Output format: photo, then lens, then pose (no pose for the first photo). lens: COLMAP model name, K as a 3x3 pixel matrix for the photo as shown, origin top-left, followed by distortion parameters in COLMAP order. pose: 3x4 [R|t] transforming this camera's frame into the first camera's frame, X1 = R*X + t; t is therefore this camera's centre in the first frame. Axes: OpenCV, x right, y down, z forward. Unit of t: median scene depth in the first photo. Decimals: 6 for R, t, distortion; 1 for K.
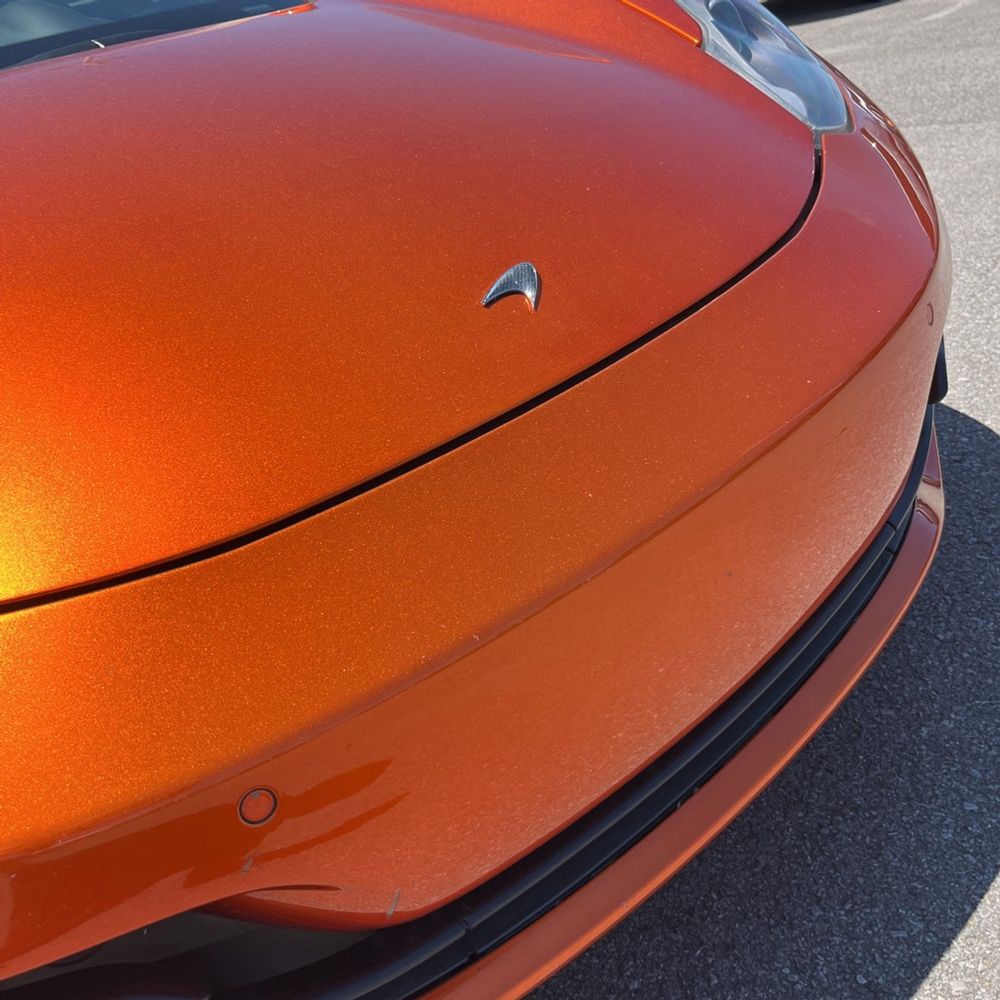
lens RADIAL K [[1031.6, 0, 498.3], [0, 1031.6, 501.0], [0, 0, 1]] dist [0.026482, 0.000000]
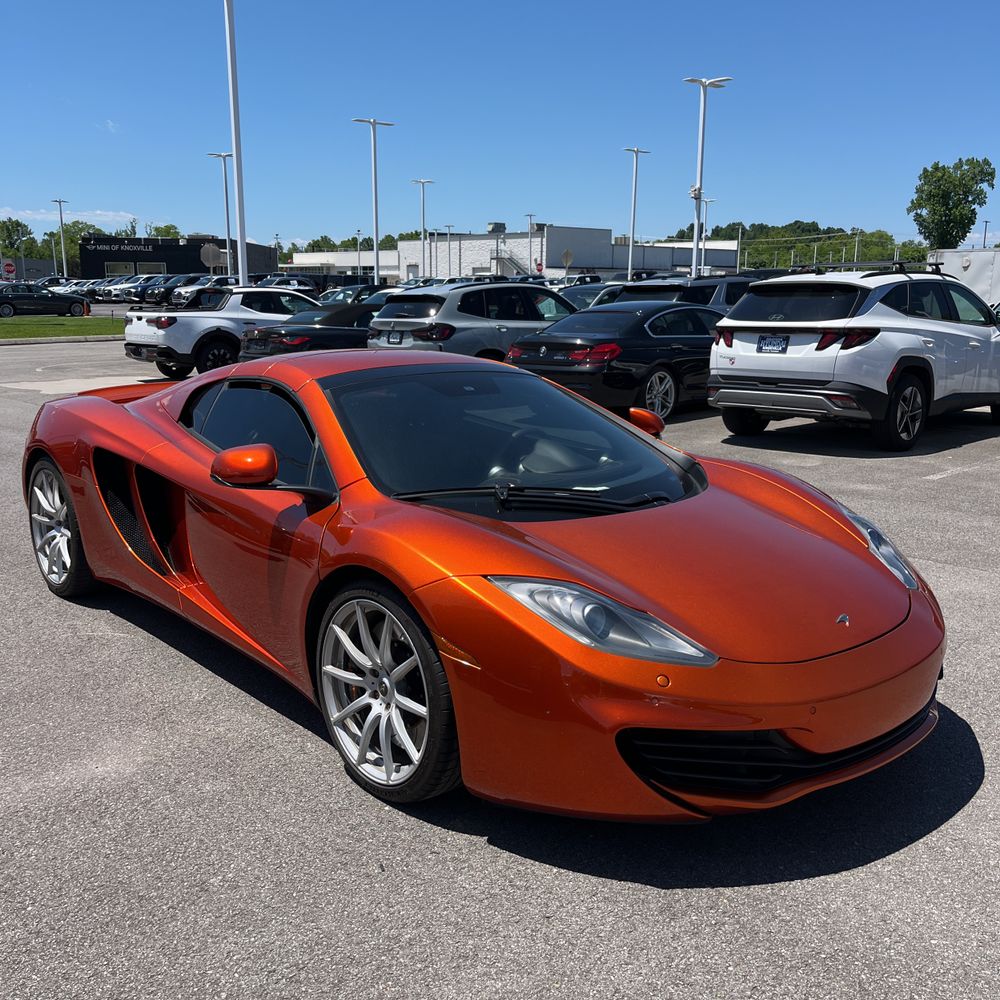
lens RADIAL K [[1031.6, 0, 496.5], [0, 1031.6, 504.0], [0, 0, 1]] dist [0.026482, 0.000000]
pose [[0.976461, 0.215693, -0.000398, -0.278009], [-0.207674, 0.939653, -0.271889, 0.148056], [-0.058270, 0.265572, 0.962328, -0.580893]]
